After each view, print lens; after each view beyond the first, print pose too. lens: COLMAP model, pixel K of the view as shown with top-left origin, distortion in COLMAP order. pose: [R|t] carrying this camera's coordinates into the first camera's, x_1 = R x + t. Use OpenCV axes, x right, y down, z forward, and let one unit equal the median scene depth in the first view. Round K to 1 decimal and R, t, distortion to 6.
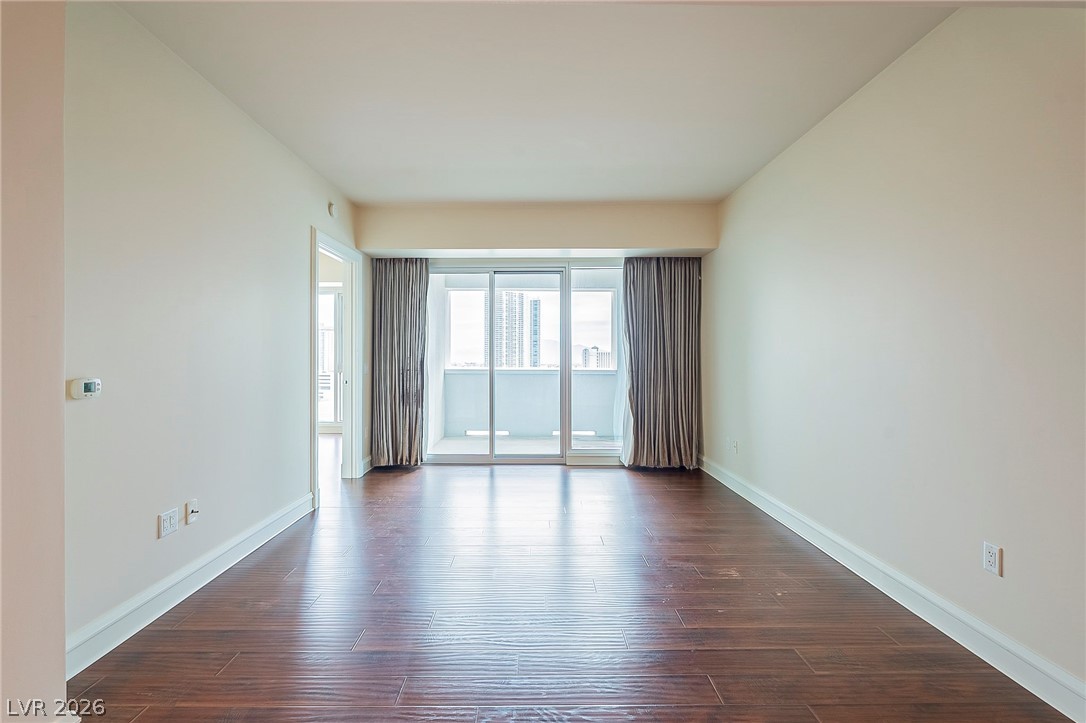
lens RADIAL K [[479.3, 0, 540.3], [0, 479.3, 354.0], [0, 0, 1]] dist [-0.000946, -0.000058]
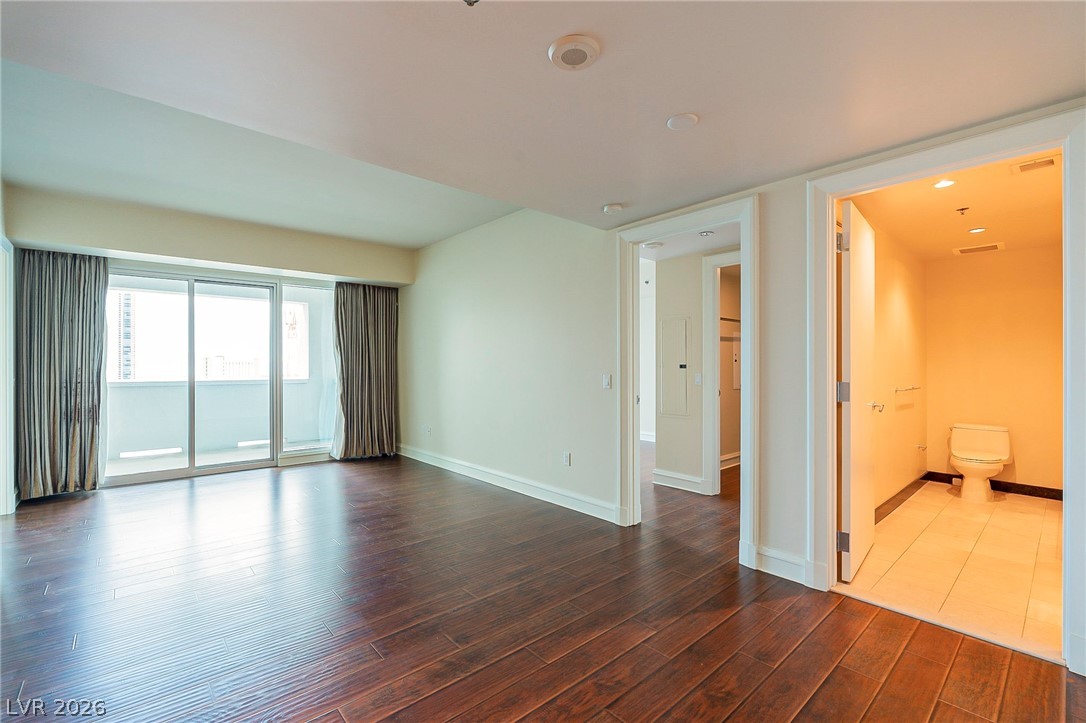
lens RADIAL K [[469.2, 0, 541.3], [0, 469.2, 364.7], [0, 0, 1]] dist [-0.002801, -0.000115]
pose [[0.755050, -0.001335, 0.655666, -0.196232], [-0.000170, 0.999997, 0.002232, -0.001094], [-0.655667, -0.001797, 0.755048, -0.193290]]
